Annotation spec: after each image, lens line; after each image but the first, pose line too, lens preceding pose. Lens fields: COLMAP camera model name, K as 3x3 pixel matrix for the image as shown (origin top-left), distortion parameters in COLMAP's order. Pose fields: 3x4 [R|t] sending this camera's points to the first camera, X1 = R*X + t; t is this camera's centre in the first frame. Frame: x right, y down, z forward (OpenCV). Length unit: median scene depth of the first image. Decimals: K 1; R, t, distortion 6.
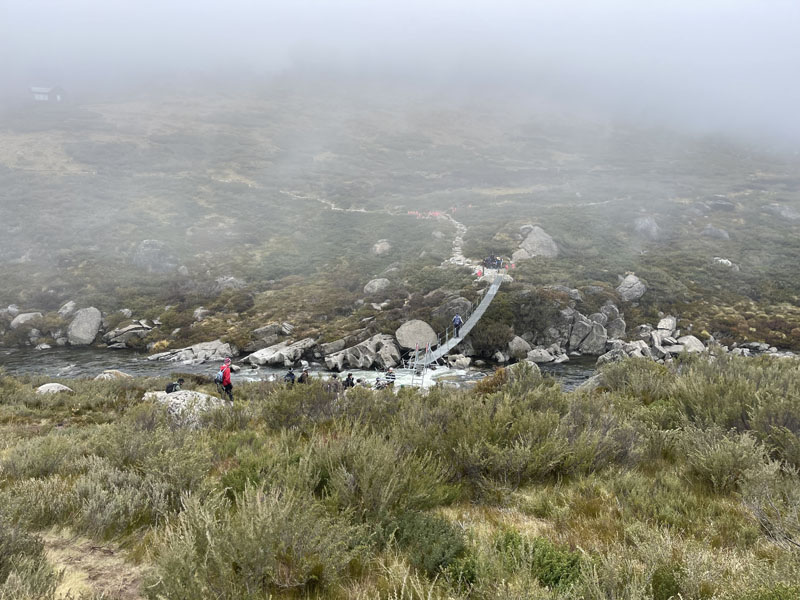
lens RADIAL K [[604.3, 0, 385.4], [0, 604.3, 294.5], [0, 0, 1]] dist [0.085866, -0.124970]
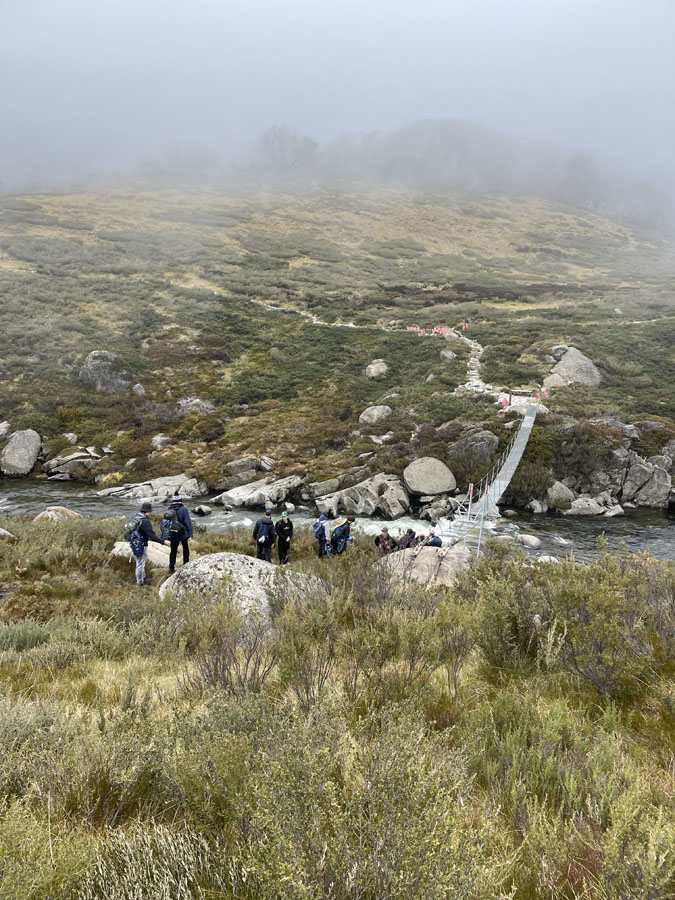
lens RADIAL K [[681.1, 0, 337.5], [0, 681.1, 450.0], [0, 0, 1]] dist [0.080126, -0.112903]
pose [[0.999346, 0.030630, -0.019209, -0.049159], [-0.030077, 0.999144, 0.028405, 0.009641], [0.020062, -0.027809, 0.999412, 0.085811]]
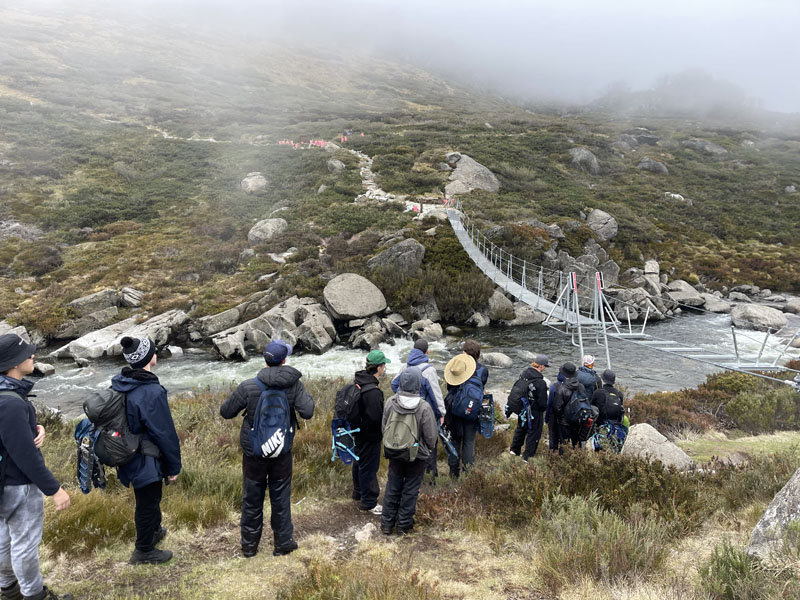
lens RADIAL K [[605.4, 0, 400.0], [0, 605.4, 300.0], [0, 0, 1]] dist [0.080126, -0.112903]
pose [[0.945159, -0.048579, 0.322977, -0.104535], [0.034258, 0.998167, 0.049882, 0.037461], [-0.324808, -0.036082, 0.945091, 0.328610]]
